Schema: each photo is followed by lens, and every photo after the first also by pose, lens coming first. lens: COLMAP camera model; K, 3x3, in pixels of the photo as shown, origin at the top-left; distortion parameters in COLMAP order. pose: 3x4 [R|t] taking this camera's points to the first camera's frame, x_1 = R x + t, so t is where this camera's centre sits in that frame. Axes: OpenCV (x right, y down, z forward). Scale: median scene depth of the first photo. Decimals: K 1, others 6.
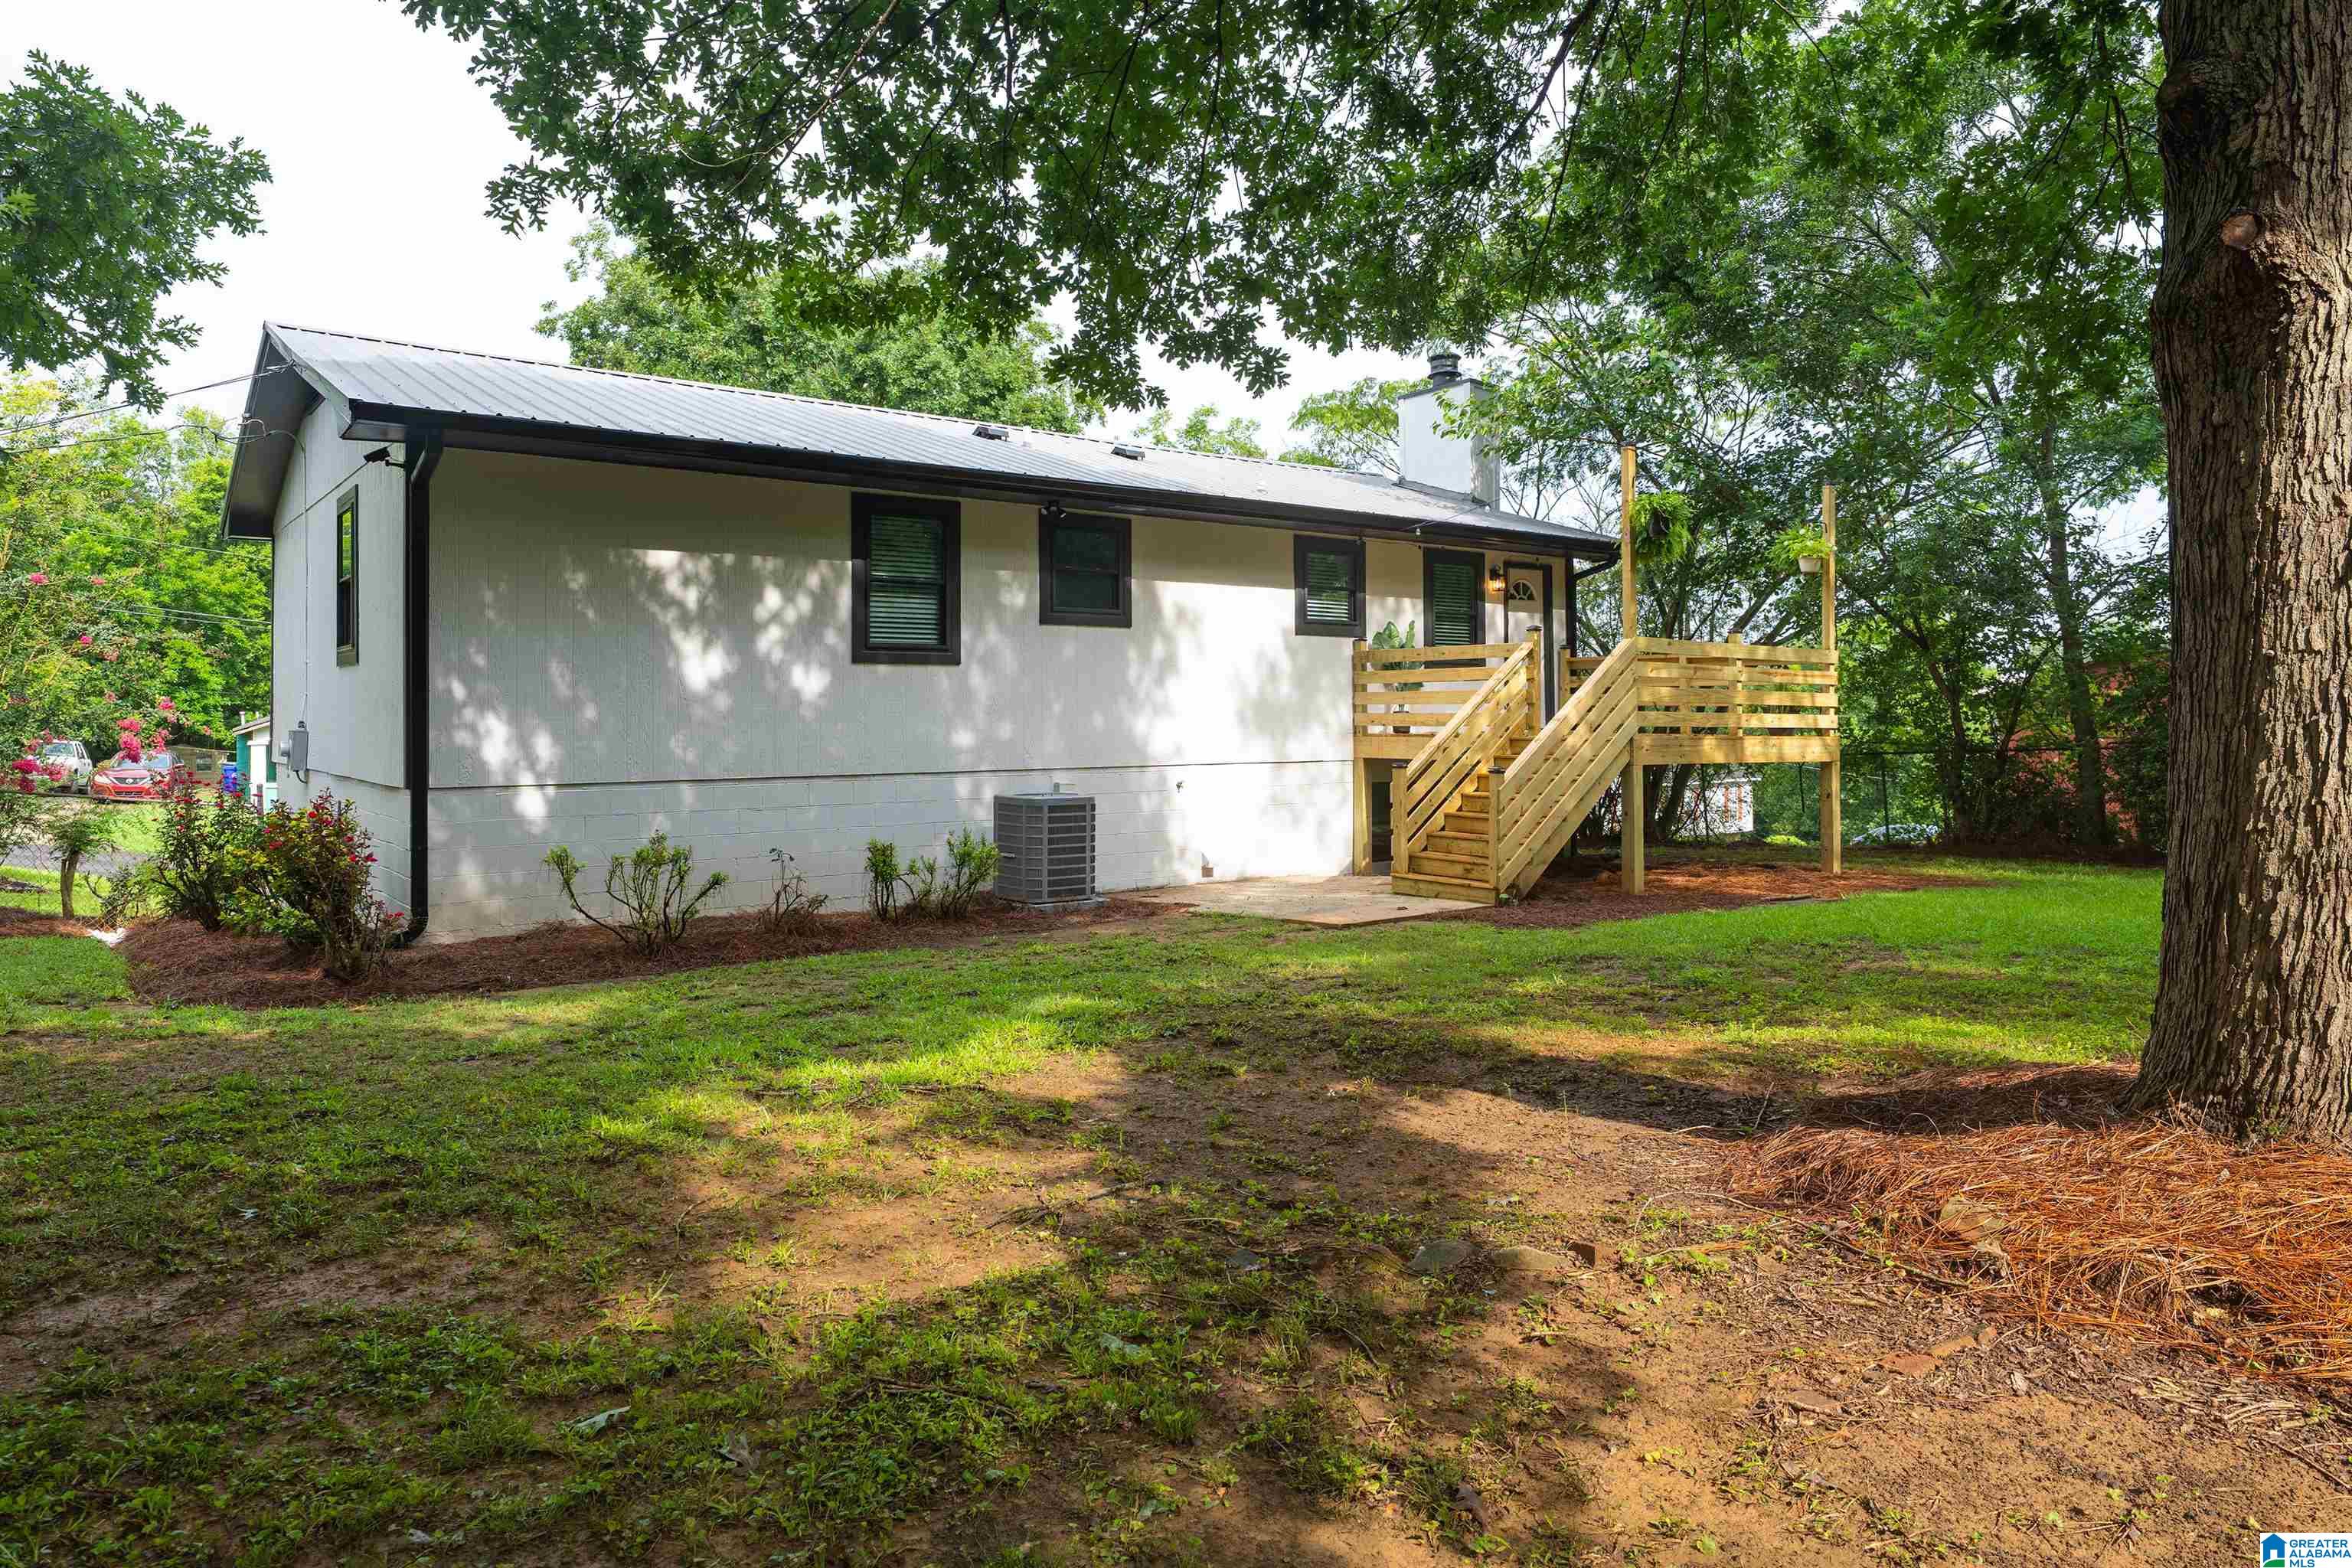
lens RADIAL K [[1433.5, 0, 1181.0], [0, 1433.5, 733.3], [0, 0, 1]] dist [0.000497, -0.001534]
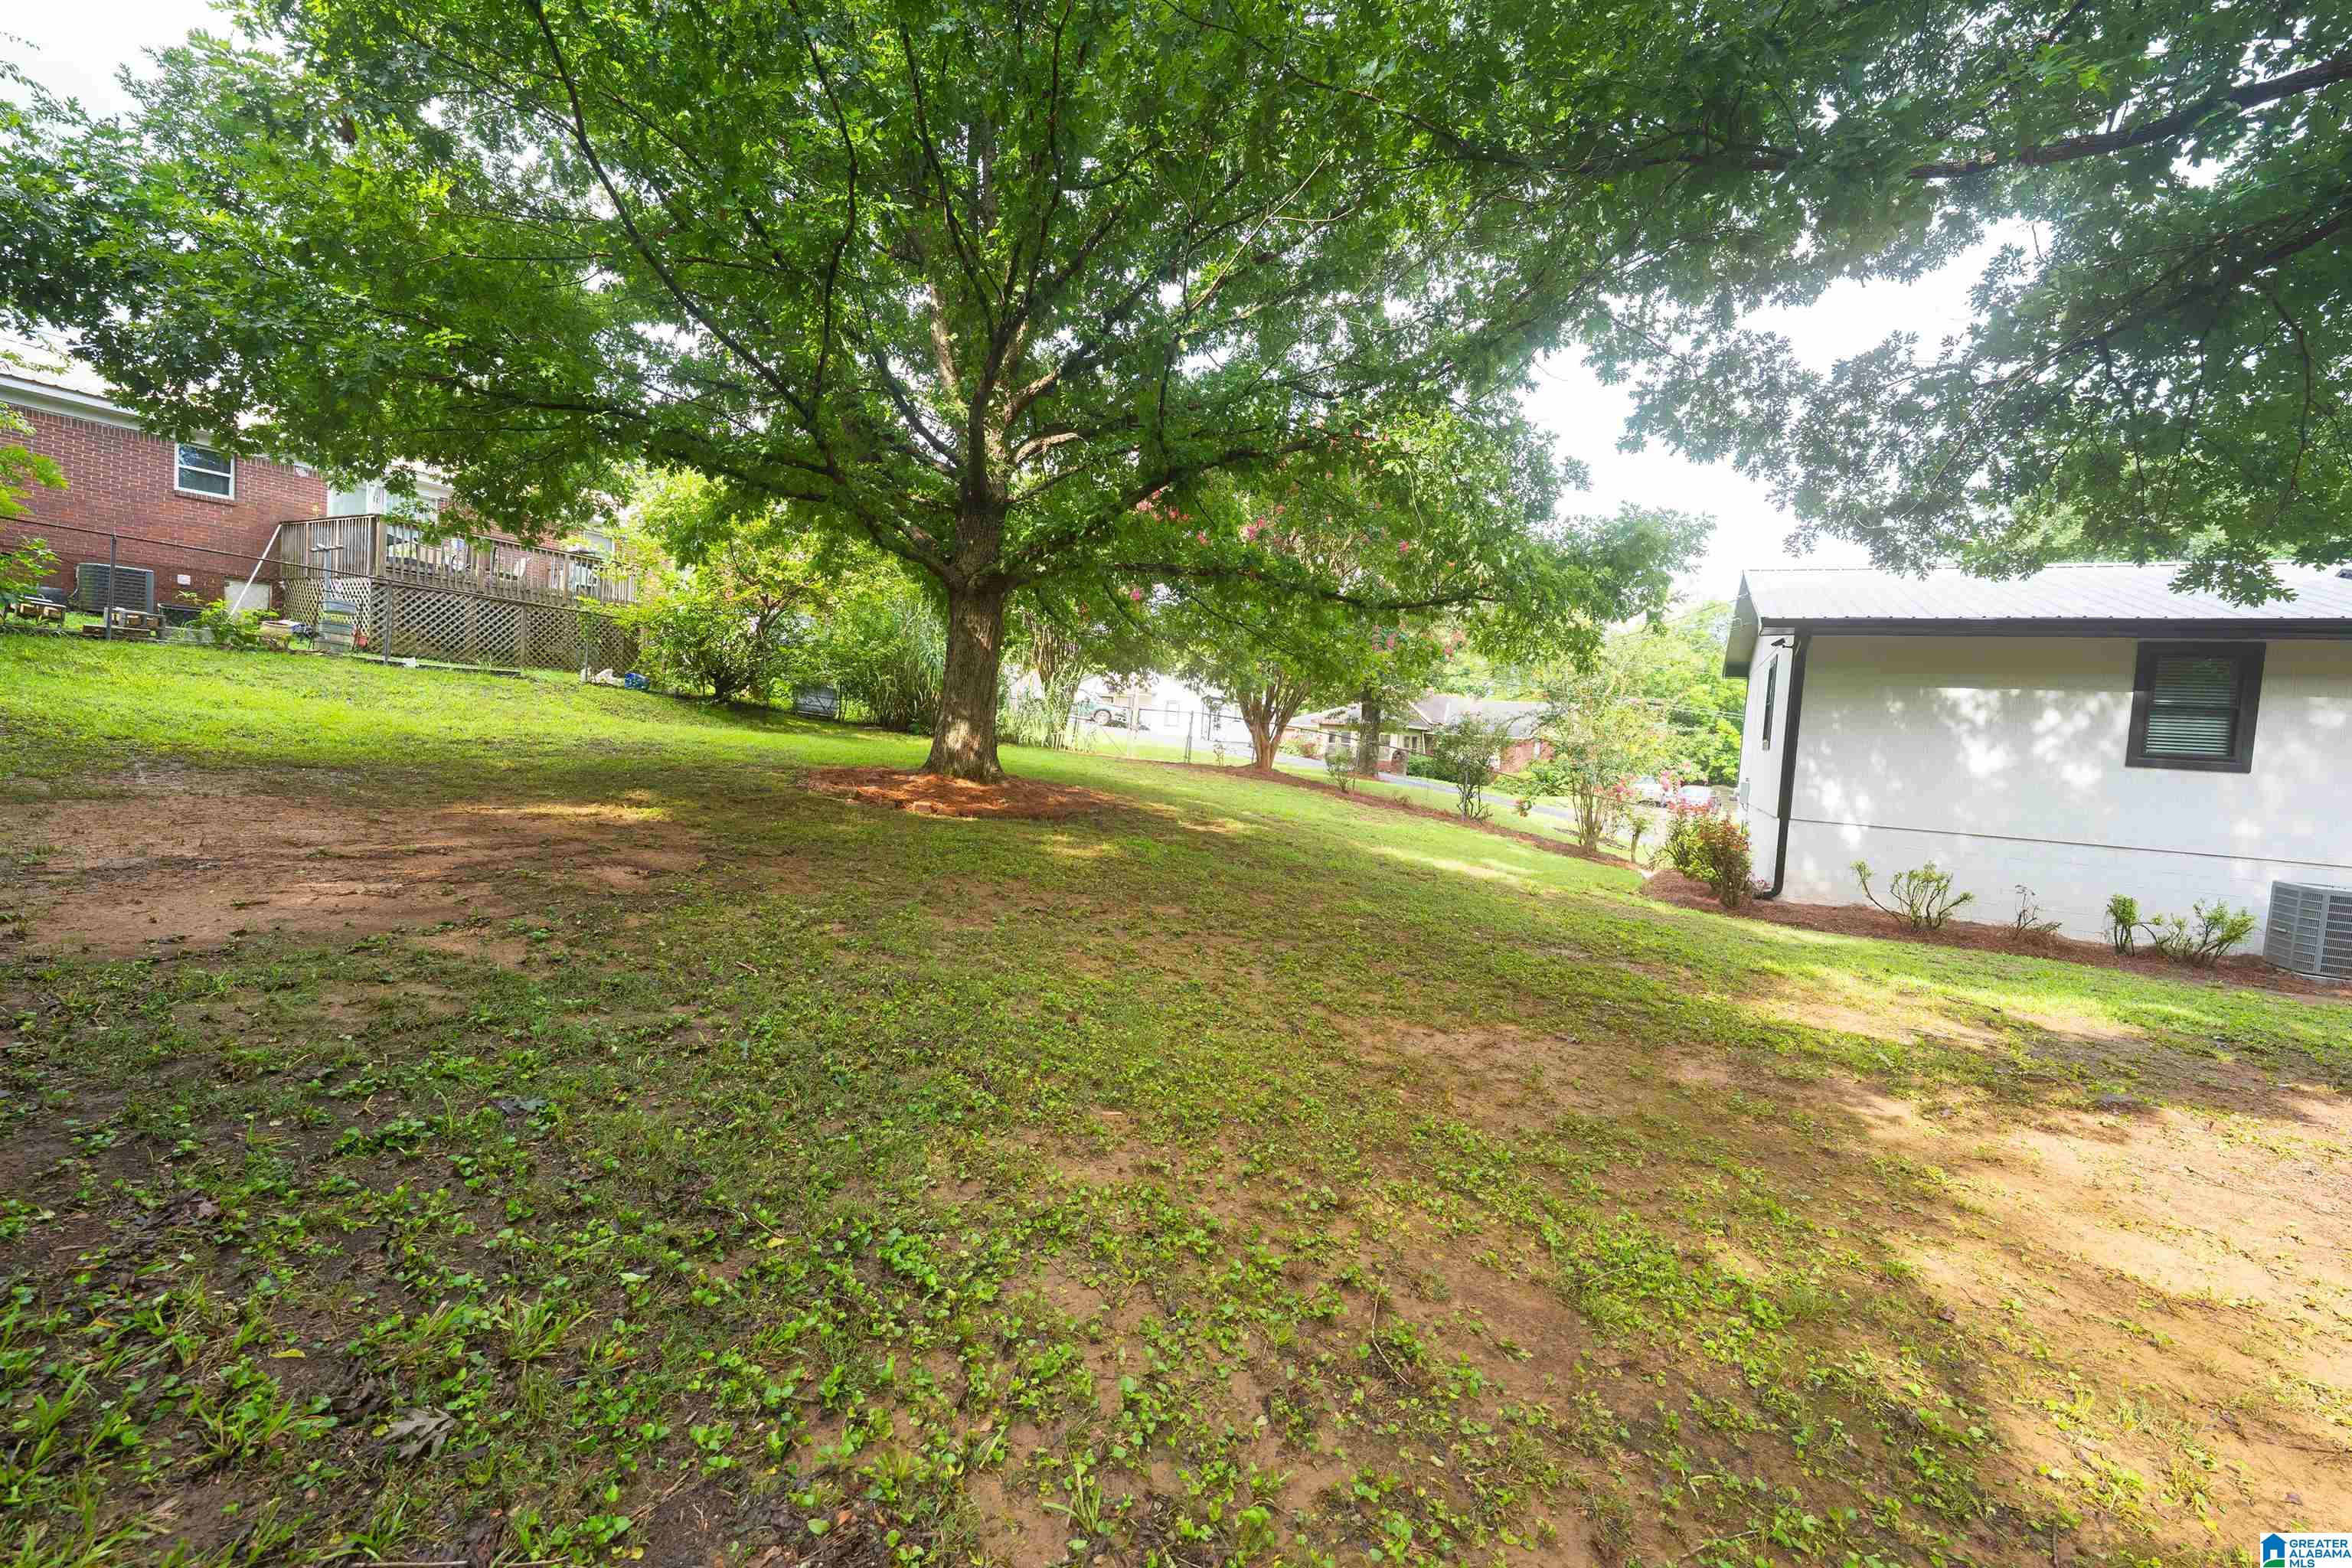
lens RADIAL K [[836.2, 0, 1189.7], [0, 836.2, 746.7], [0, 0, 1]] dist [0.000156, -0.000082]
pose [[0.386725, 0.041792, -0.921248, 0.183027], [-0.079249, 0.996783, 0.011951, -0.006201], [0.918784, 0.068386, 0.388793, -0.157296]]
